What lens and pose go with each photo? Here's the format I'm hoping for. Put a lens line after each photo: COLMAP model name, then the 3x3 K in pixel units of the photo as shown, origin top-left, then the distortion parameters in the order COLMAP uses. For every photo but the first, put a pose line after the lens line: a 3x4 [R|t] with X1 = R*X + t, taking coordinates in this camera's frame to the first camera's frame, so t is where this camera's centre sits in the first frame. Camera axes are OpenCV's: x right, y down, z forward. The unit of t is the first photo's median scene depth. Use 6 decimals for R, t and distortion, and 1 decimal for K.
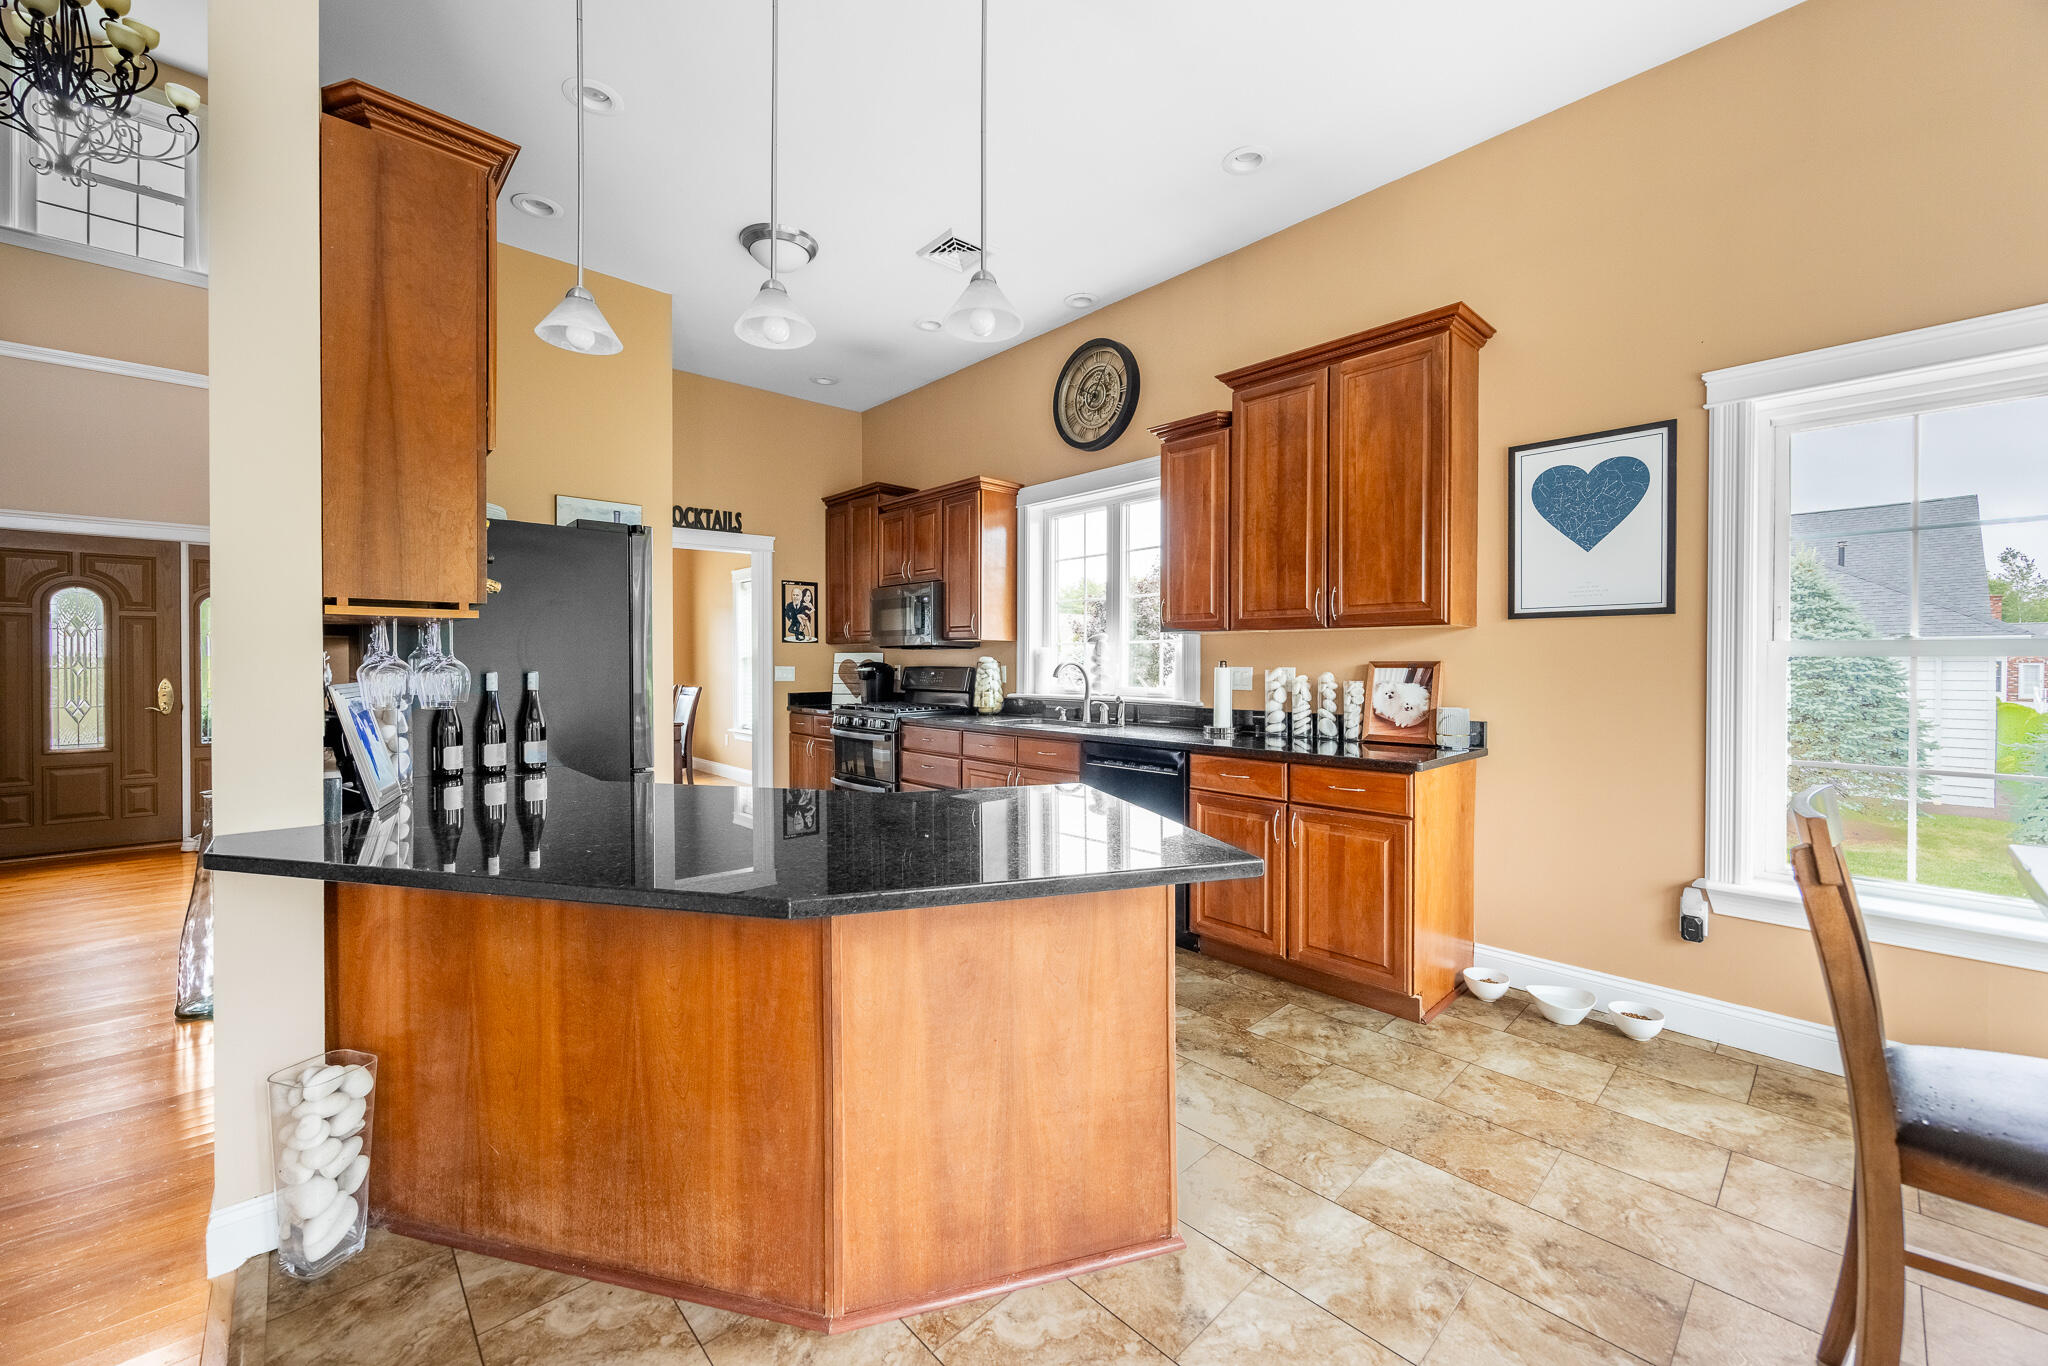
lens RADIAL K [[796.5, 0, 1022.4], [0, 796.5, 669.8], [0, 0, 1]] dist [-0.000797, -0.000245]
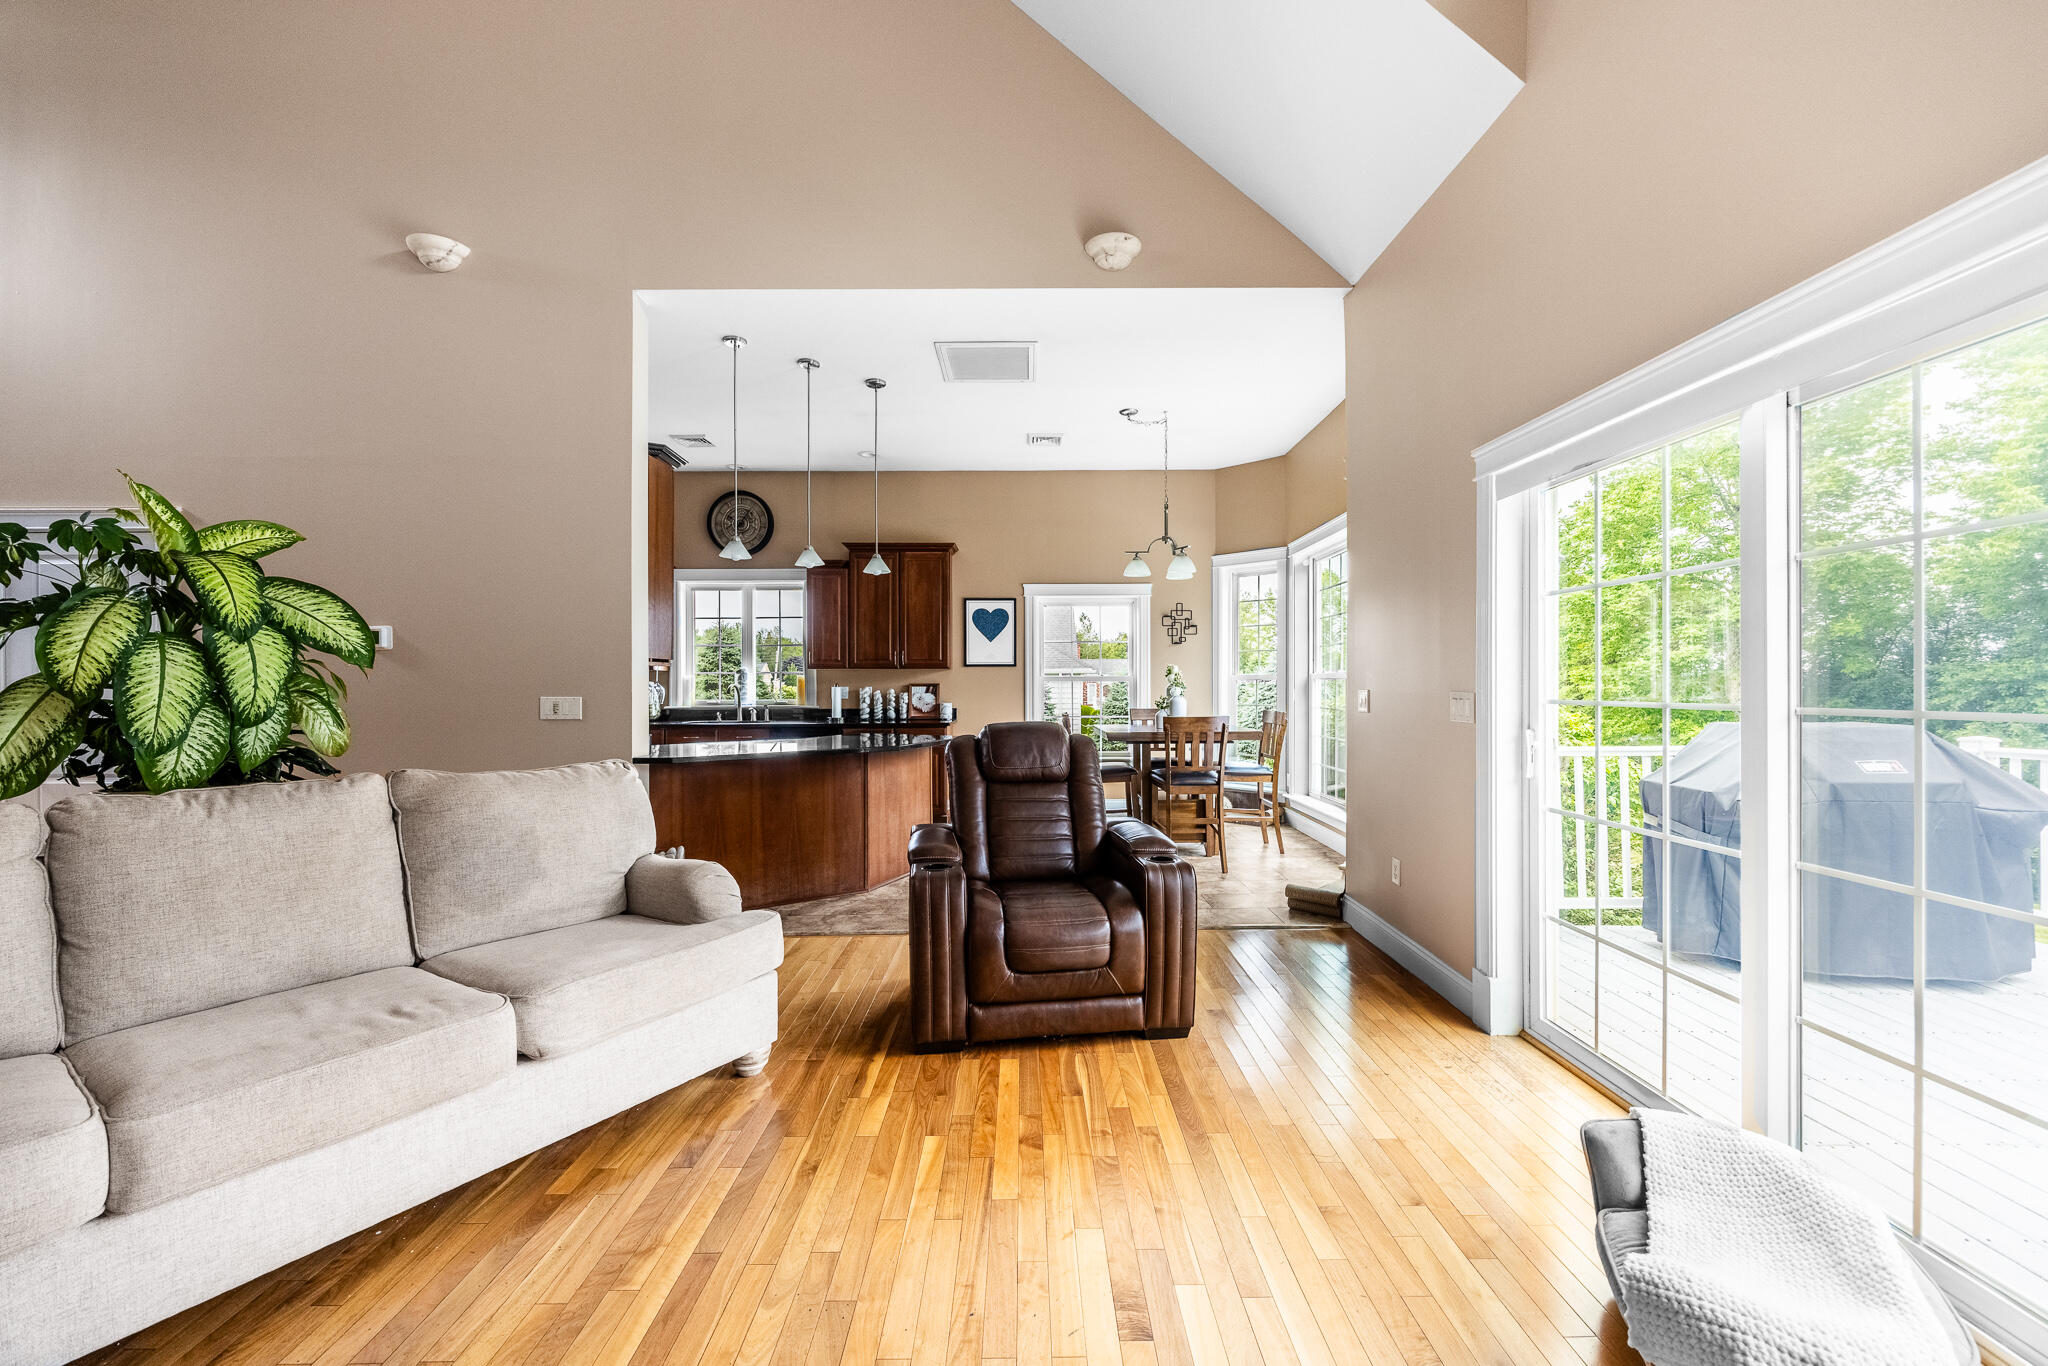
lens RADIAL K [[796.5, 0, 1025.5], [0, 796.5, 679.8], [0, 0, 1]] dist [-0.000797, -0.000245]
pose [[0.682027, 0.000257, 0.731327, -1.021954], [0.008601, 0.999928, -0.008373, 0.000215], [-0.731276, 0.012001, 0.681976, -0.794395]]
